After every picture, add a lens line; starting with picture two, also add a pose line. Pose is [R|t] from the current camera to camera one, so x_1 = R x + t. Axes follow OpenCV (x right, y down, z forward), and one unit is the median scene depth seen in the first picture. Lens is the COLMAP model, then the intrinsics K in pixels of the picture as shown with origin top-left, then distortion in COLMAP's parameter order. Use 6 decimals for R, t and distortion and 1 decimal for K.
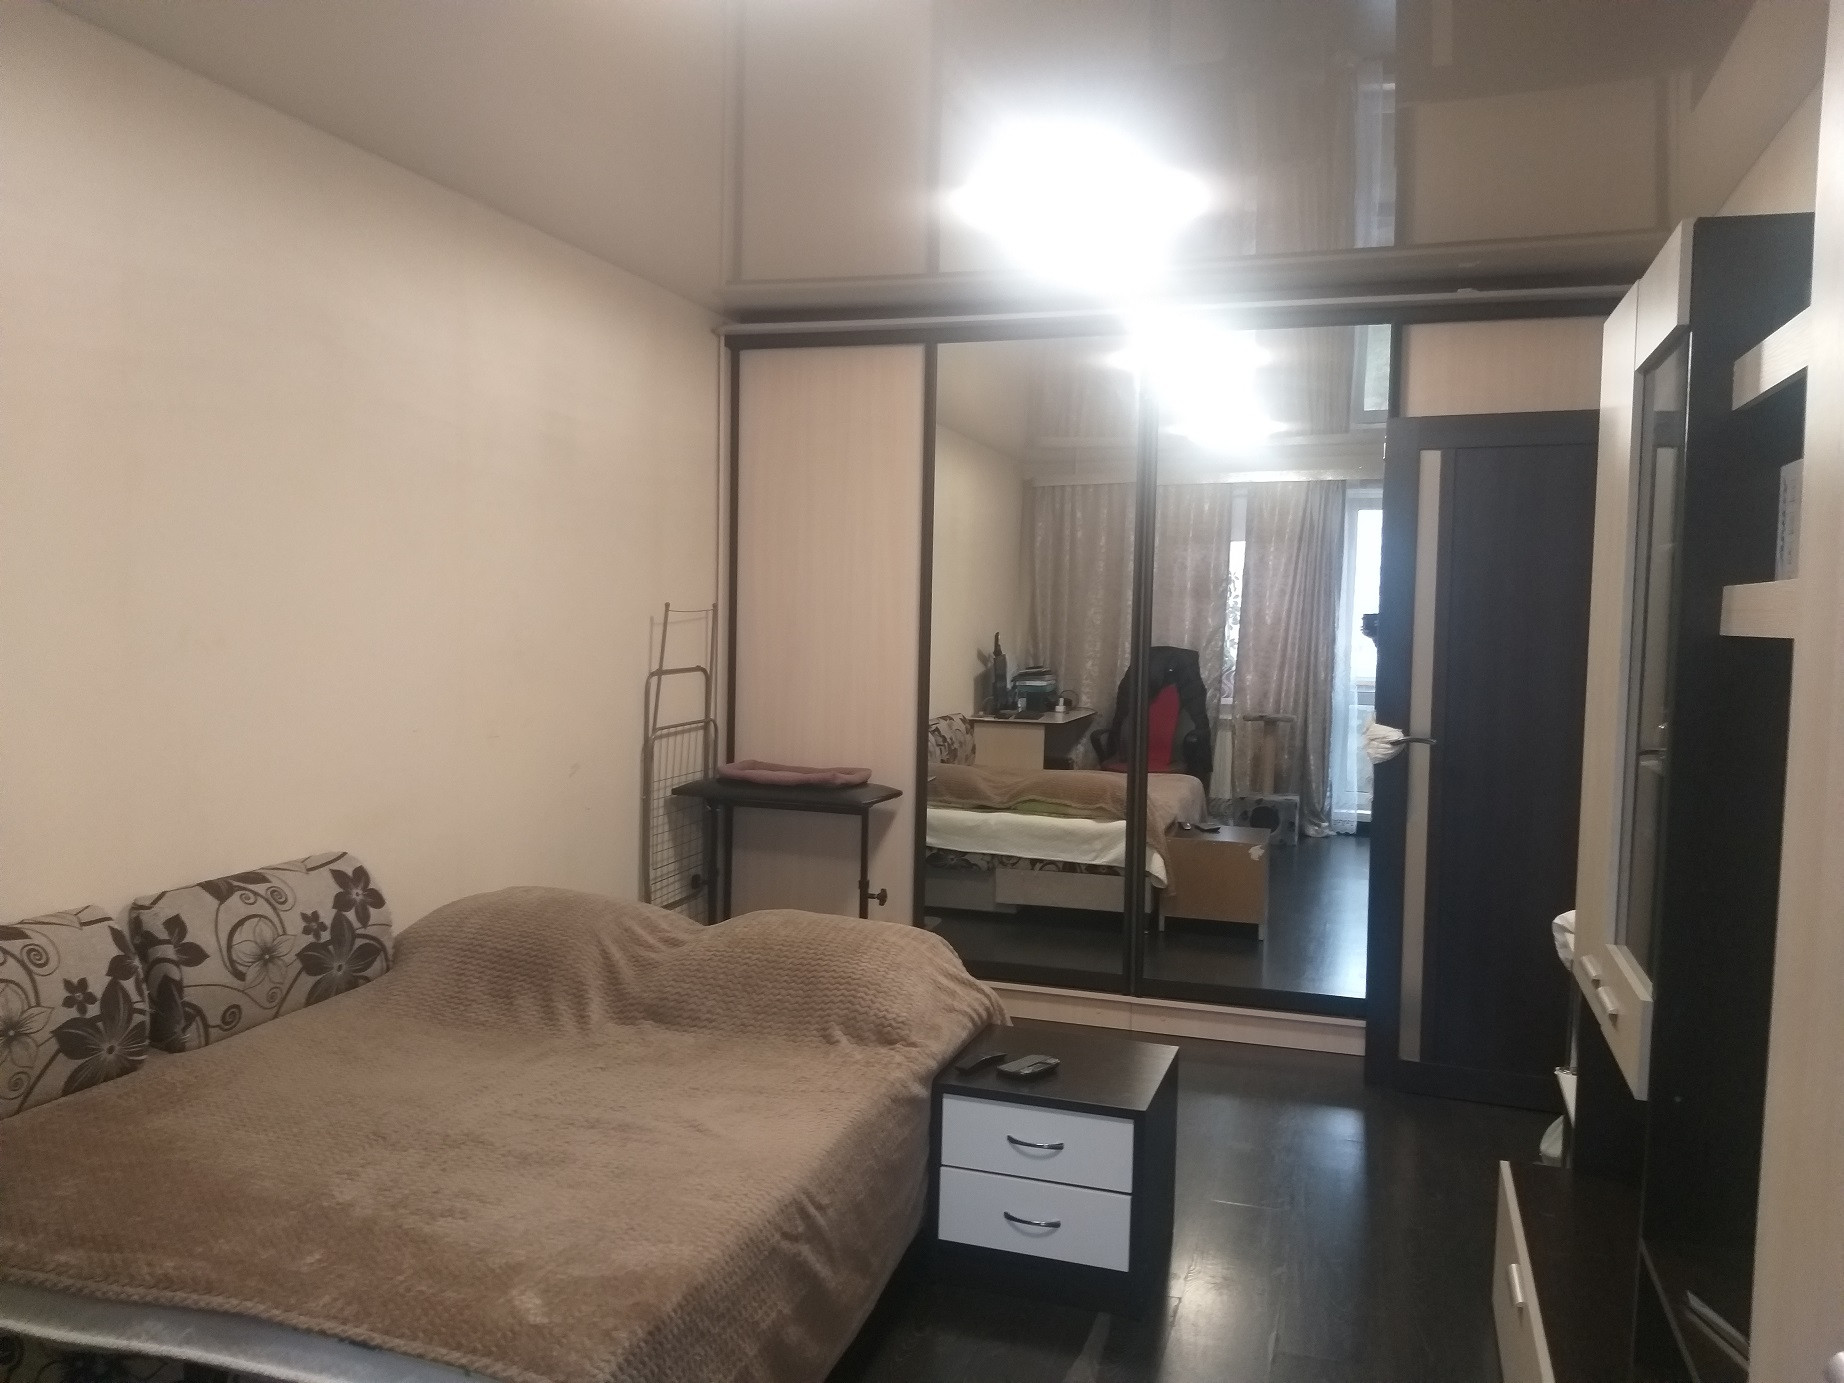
lens RADIAL K [[1420.8, 0, 922.0], [0, 1420.8, 691.5], [0, 0, 1]] dist [0.052666, -0.097565]
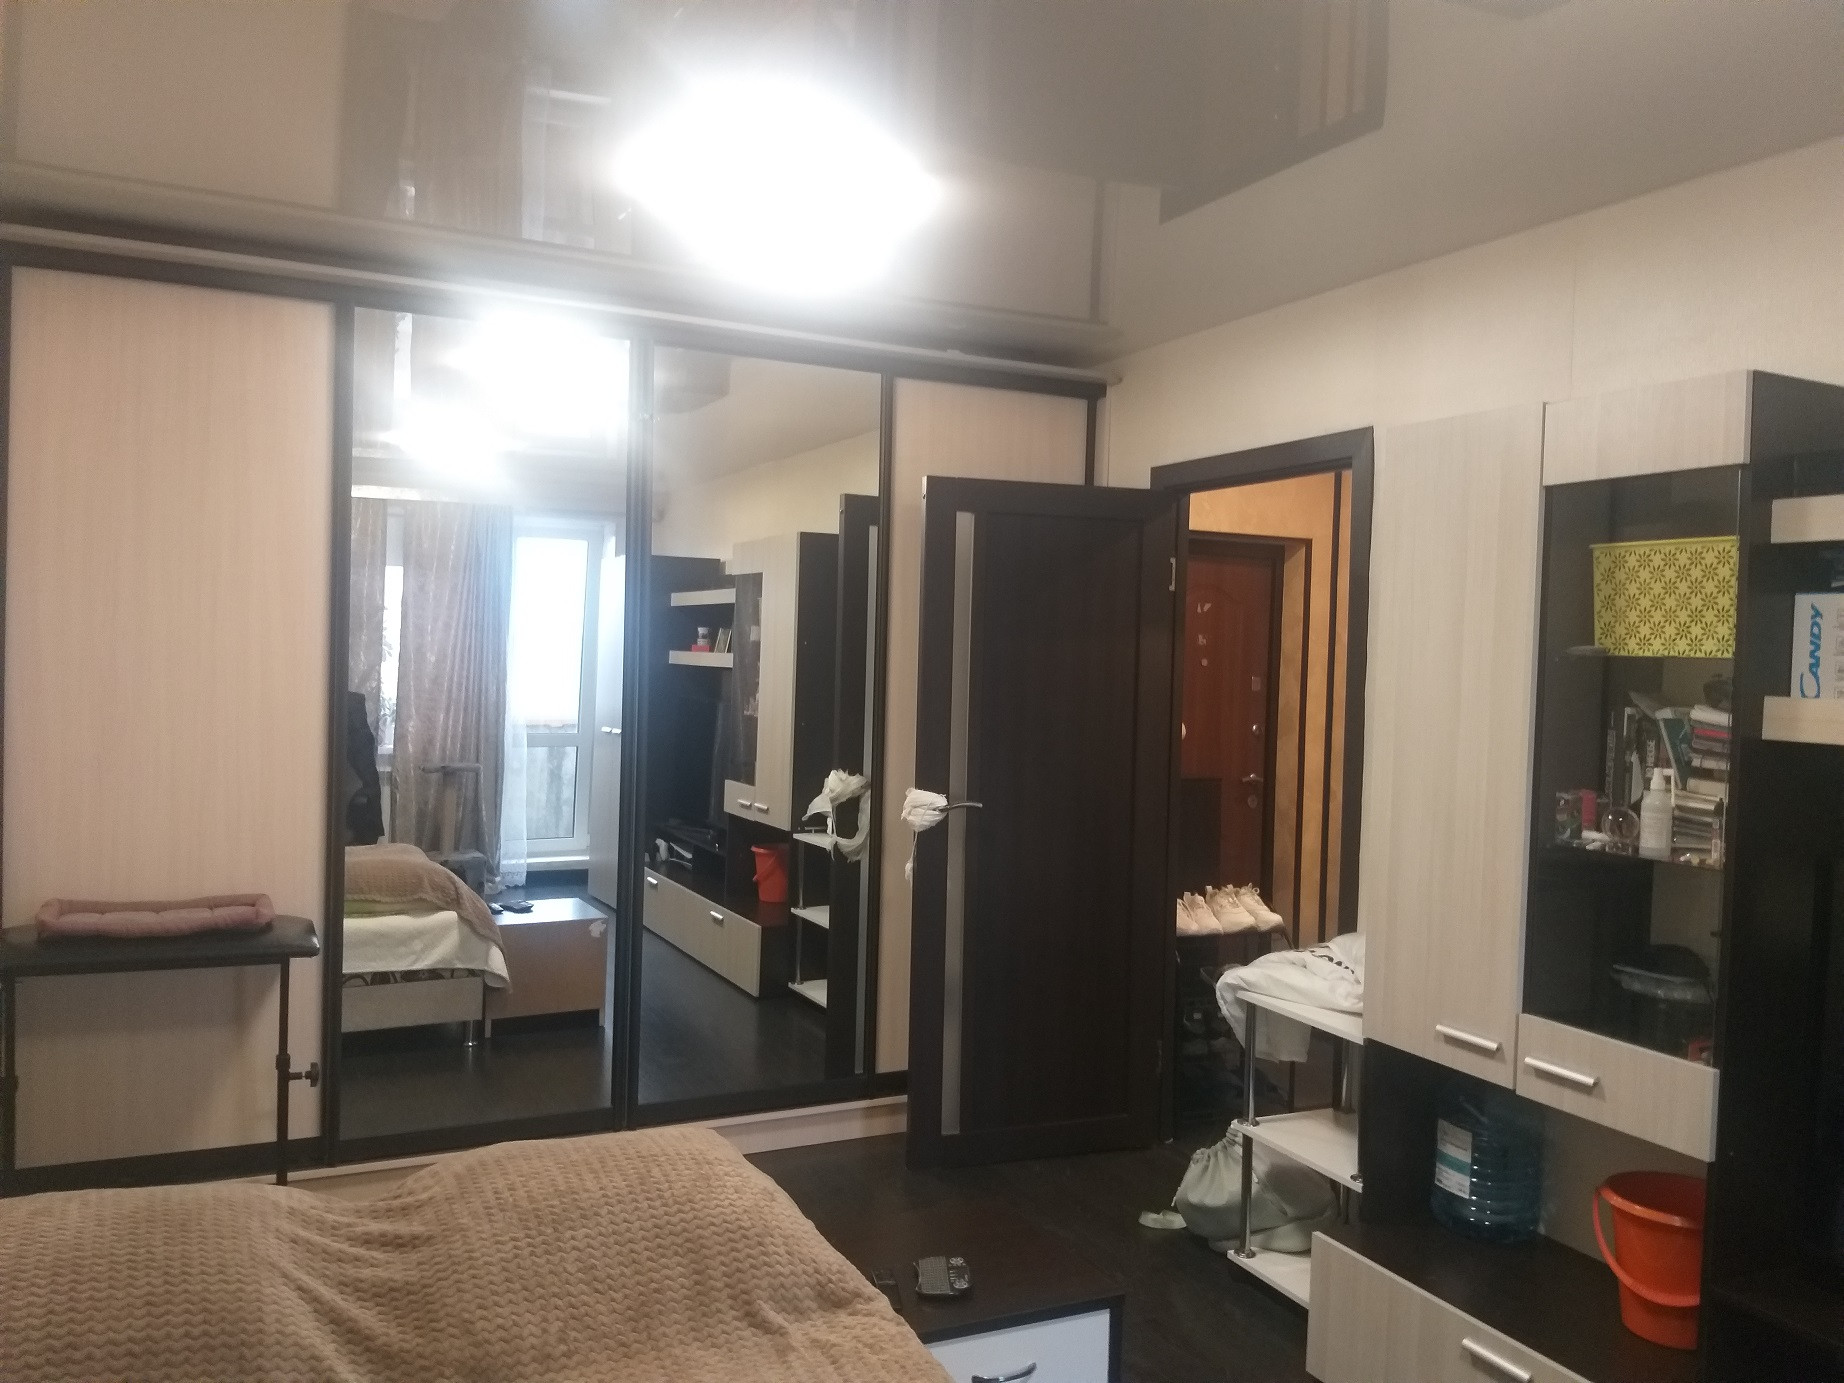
lens RADIAL K [[1420.8, 0, 922.0], [0, 1420.8, 691.5], [0, 0, 1]] dist [0.052666, -0.097565]
pose [[0.727290, -0.016611, 0.686129, -0.152241], [0.025572, 0.999669, -0.002905, -0.018670], [-0.685854, 0.019659, 0.727474, 0.140225]]
